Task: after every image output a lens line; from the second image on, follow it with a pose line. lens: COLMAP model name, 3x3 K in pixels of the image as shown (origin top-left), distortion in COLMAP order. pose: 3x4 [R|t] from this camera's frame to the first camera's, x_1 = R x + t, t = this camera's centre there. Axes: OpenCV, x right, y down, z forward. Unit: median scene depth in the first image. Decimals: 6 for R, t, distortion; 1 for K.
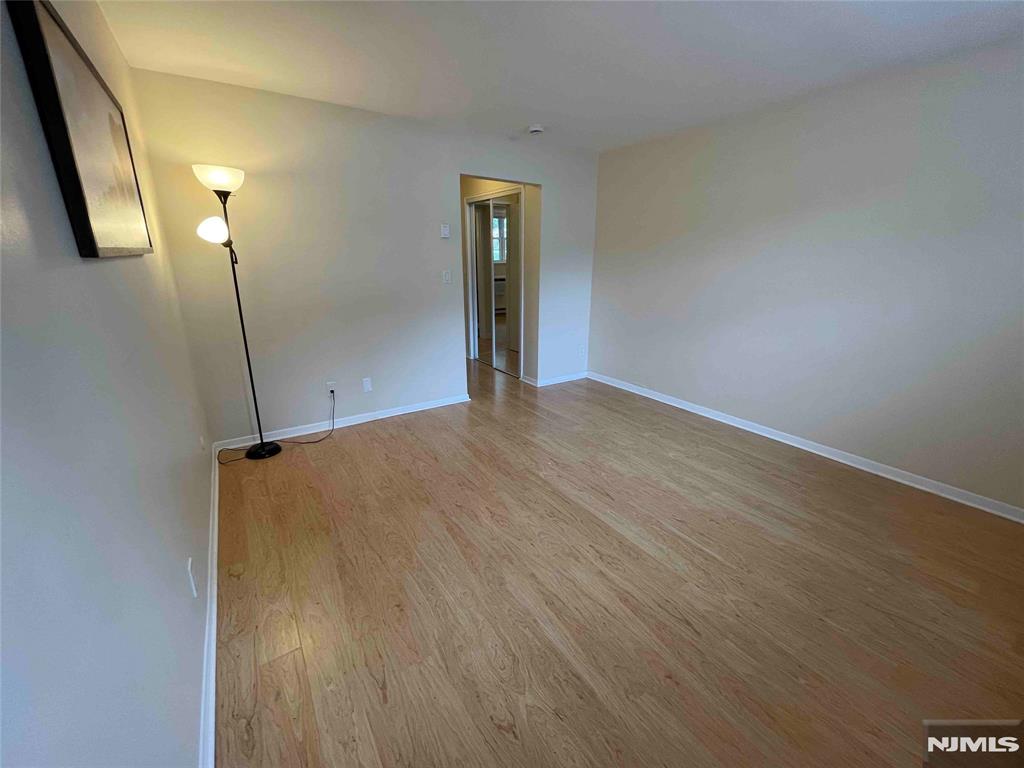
lens RADIAL K [[416.5, 0, 510.3], [0, 416.5, 379.2], [0, 0, 1]] dist [0.001111, 0.000499]
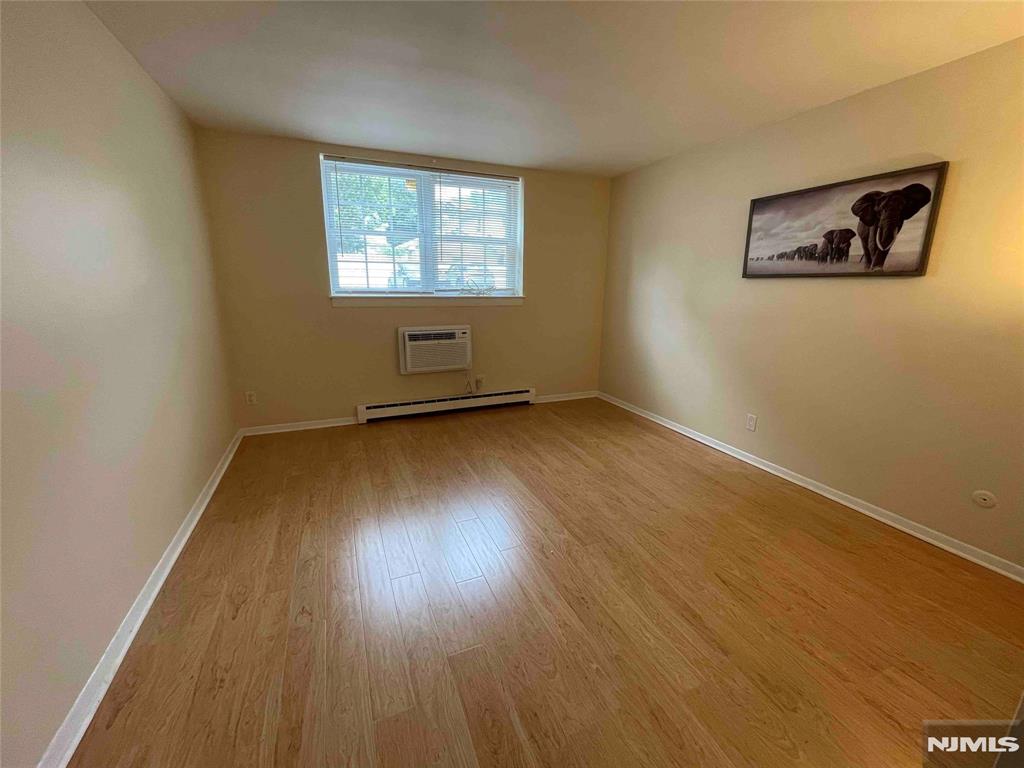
lens RADIAL K [[416.5, 0, 510.3], [0, 416.5, 379.2], [0, 0, 1]] dist [0.001111, 0.000499]
pose [[-0.982719, -0.056248, 0.176351, 0.056989], [0.040003, 0.865663, 0.499027, -0.466426], [-0.180730, 0.497458, -0.848453, 1.609356]]
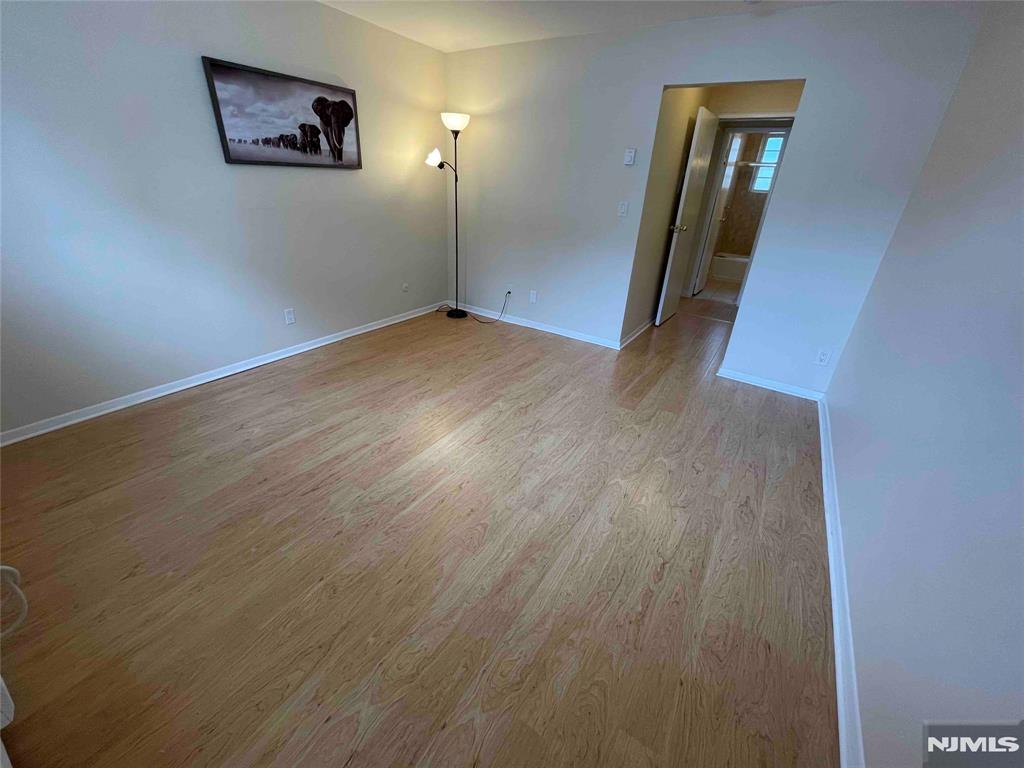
lens RADIAL K [[416.5, 0, 510.3], [0, 416.5, 379.2], [0, 0, 1]] dist [0.001111, 0.000499]
pose [[0.396325, 0.412450, -0.820251, 0.933545], [-0.311075, 0.900893, 0.302696, -0.151008], [0.863805, 0.135194, 0.485349, 0.532459]]
